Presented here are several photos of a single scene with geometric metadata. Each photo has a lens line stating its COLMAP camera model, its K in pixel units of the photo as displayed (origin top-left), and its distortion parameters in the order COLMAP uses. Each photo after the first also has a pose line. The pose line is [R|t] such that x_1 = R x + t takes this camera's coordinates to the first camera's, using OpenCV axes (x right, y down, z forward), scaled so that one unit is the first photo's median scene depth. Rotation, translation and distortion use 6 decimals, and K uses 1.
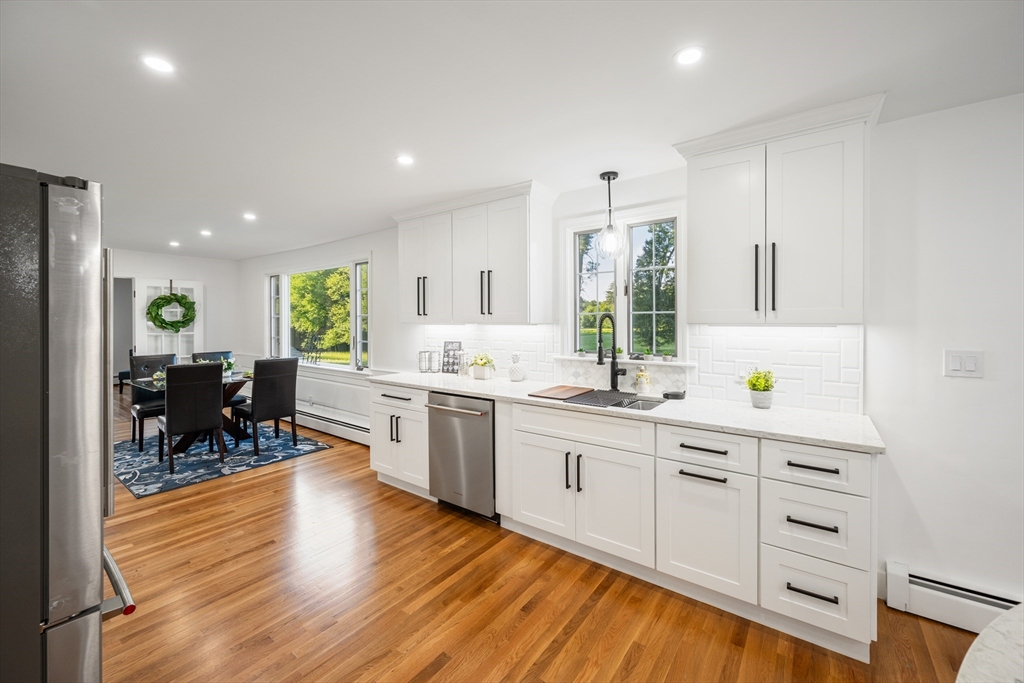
lens RADIAL K [[414.2, 0, 521.3], [0, 414.2, 321.8], [0, 0, 1]] dist [-0.002959, -0.000546]
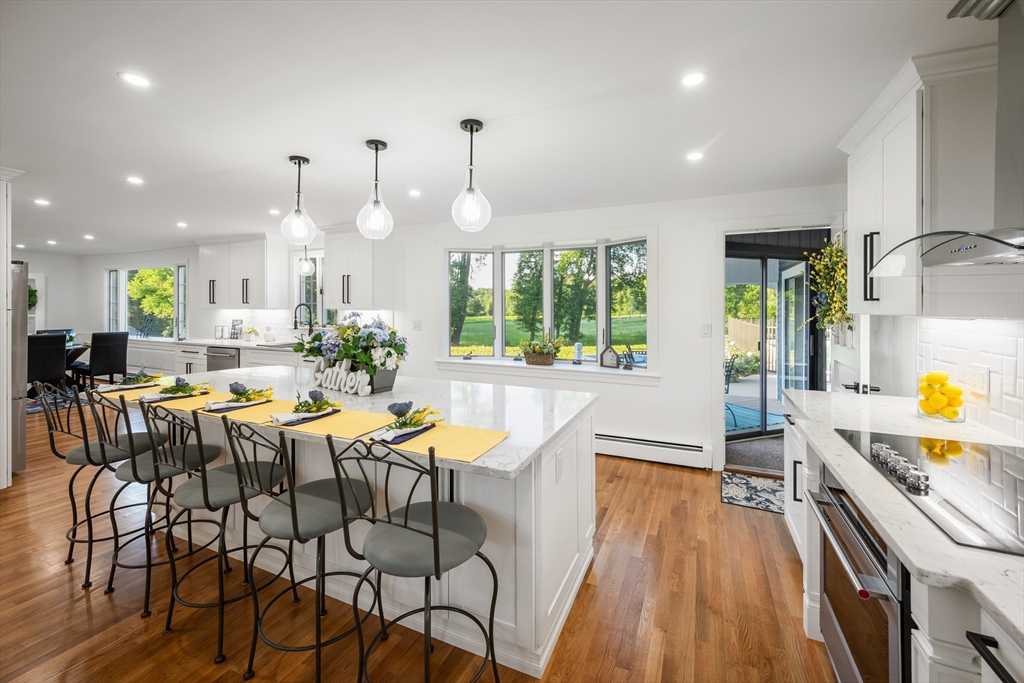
lens RADIAL K [[414.2, 0, 506.9], [0, 414.2, 309.1], [0, 0, 1]] dist [-0.002959, -0.000546]
pose [[0.978606, 0.006763, 0.205634, 0.716203], [-0.006433, 0.999977, -0.002272, 0.004260], [-0.205644, 0.000901, 0.978626, -1.068032]]
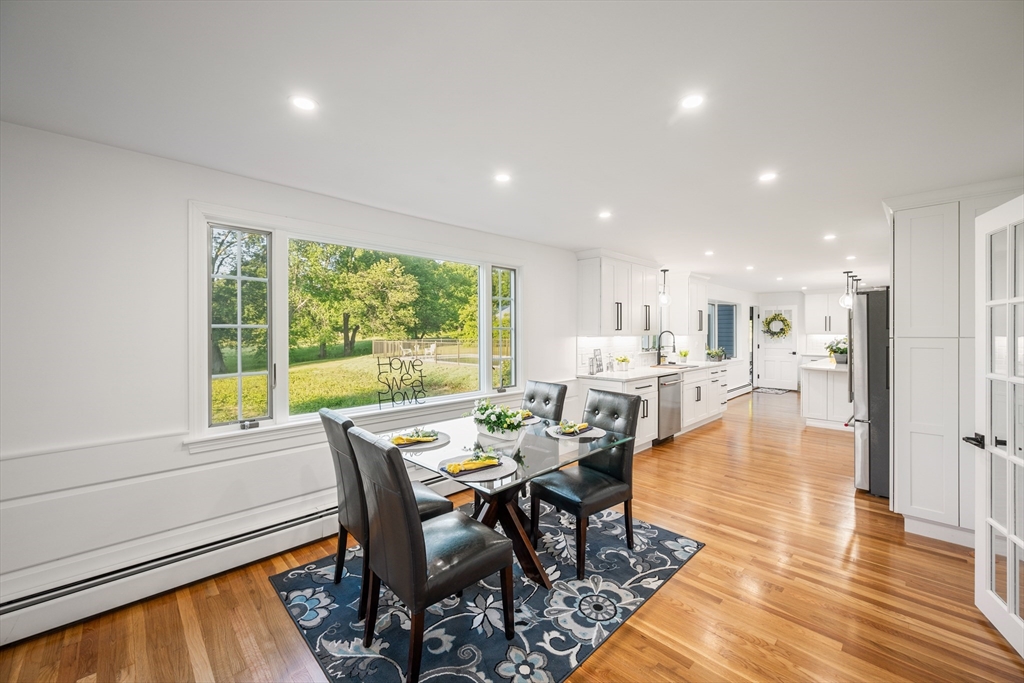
lens RADIAL K [[414.2, 0, 509.3], [0, 414.2, 333.7], [0, 0, 1]] dist [-0.002959, -0.000546]
pose [[0.152306, 0.000769, 0.988333, -2.050009], [0.006850, 0.999975, -0.001834, -0.003925], [-0.988310, 0.007050, 0.152297, 1.418036]]
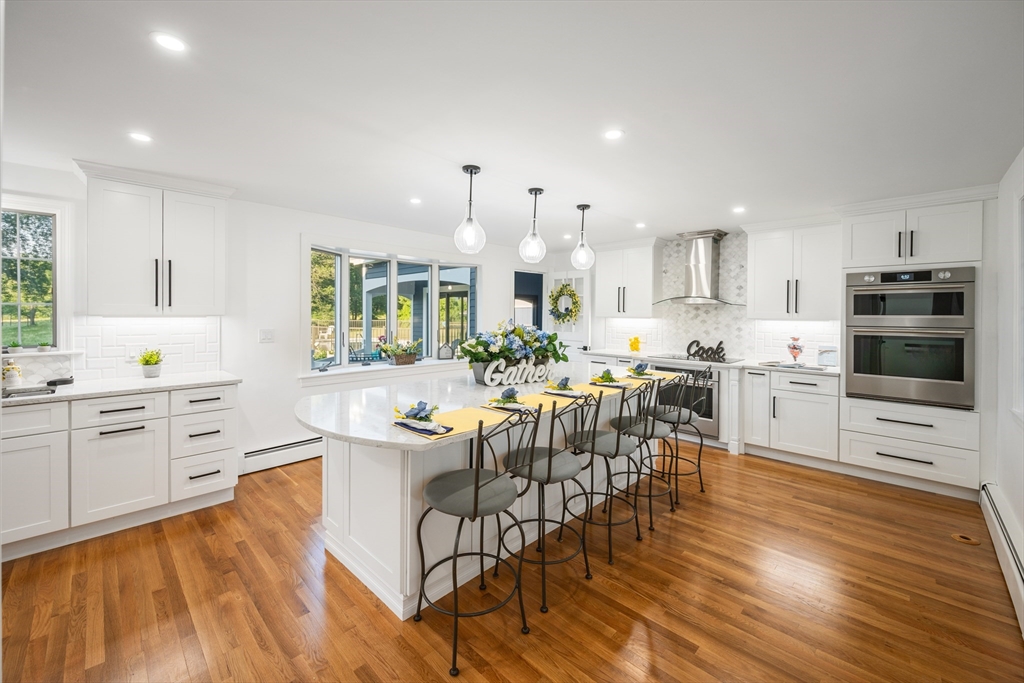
lens RADIAL K [[414.2, 0, 508.7], [0, 414.2, 319.6], [0, 0, 1]] dist [-0.002959, -0.000546]
pose [[0.143431, -0.009348, 0.989616, -0.474459], [-0.002317, 0.999949, 0.009782, 0.001819], [-0.989658, -0.003696, 0.143402, -0.283924]]
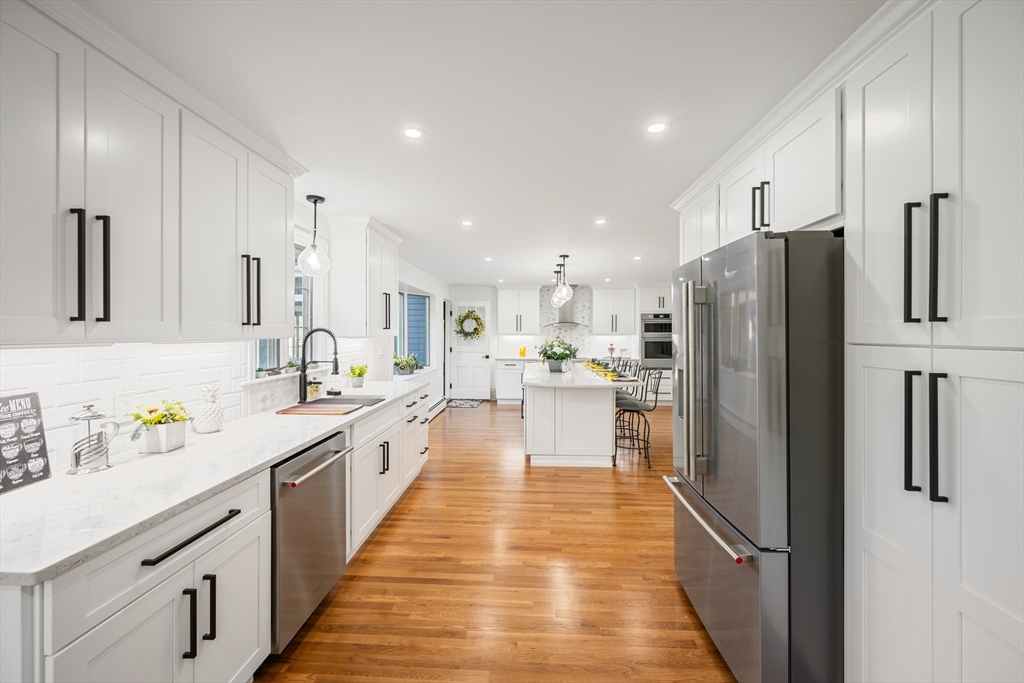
lens RADIAL K [[414.2, 0, 510.5], [0, 414.2, 332.6], [0, 0, 1]] dist [-0.002959, -0.000546]
pose [[-0.549159, 0.003489, 0.835710, -0.897051], [0.005349, 0.999985, -0.000660, -0.004073], [-0.835701, 0.004107, -0.549170, 1.104073]]
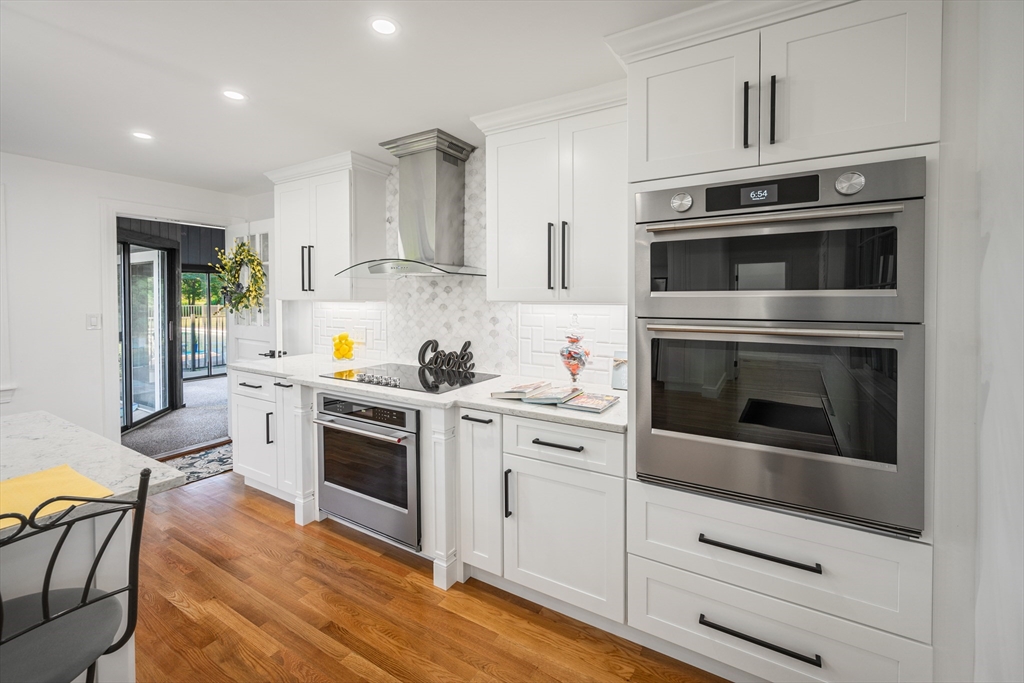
lens RADIAL K [[414.2, 0, 467.4], [0, 414.2, 304.9], [0, 0, 1]] dist [-0.002959, -0.000546]
pose [[-0.002358, -0.015099, 0.999883, 0.372479], [0.004383, 0.999876, 0.015109, 0.006277], [-0.999988, 0.004418, -0.002292, -0.893253]]
